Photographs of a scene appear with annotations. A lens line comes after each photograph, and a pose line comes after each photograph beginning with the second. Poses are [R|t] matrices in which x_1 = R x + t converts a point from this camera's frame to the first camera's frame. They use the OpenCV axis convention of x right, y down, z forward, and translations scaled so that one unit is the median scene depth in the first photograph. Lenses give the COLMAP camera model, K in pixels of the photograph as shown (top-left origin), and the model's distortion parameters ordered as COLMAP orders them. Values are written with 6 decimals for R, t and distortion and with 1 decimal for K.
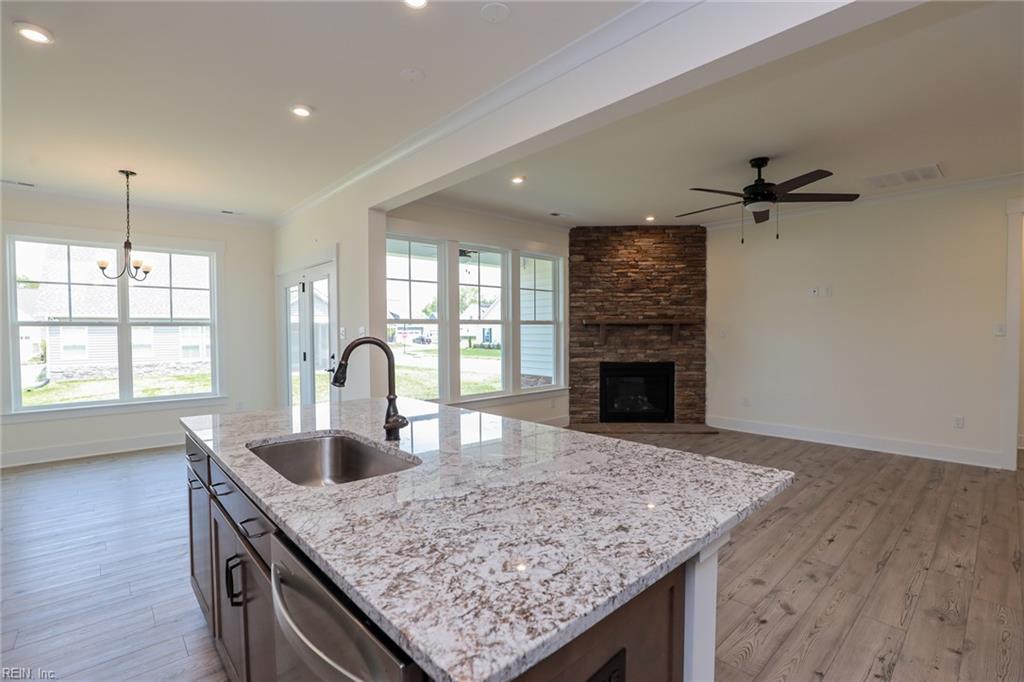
lens RADIAL K [[468.5, 0, 510.7], [0, 468.5, 339.4], [0, 0, 1]] dist [-0.035553, 0.006123]
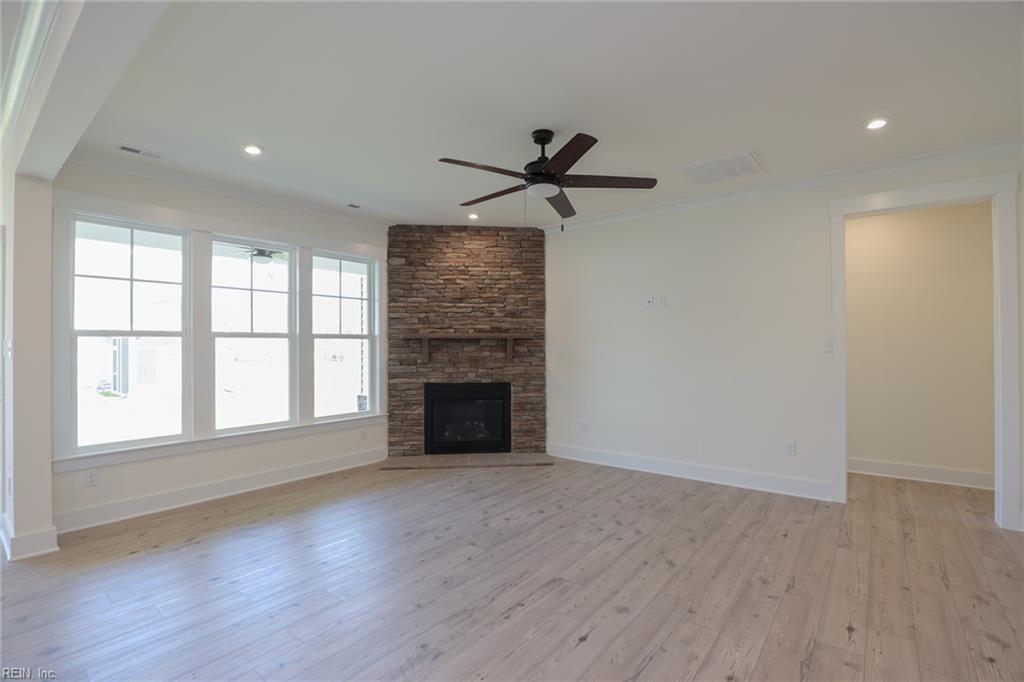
lens RADIAL K [[468.5, 0, 510.0], [0, 468.5, 341.0], [0, 0, 1]] dist [-0.035553, 0.006123]
pose [[0.987785, 0.002898, 0.155795, 0.214965], [0.002051, 0.999499, -0.031594, -0.001351], [-0.155808, 0.031527, 0.987284, 0.132925]]
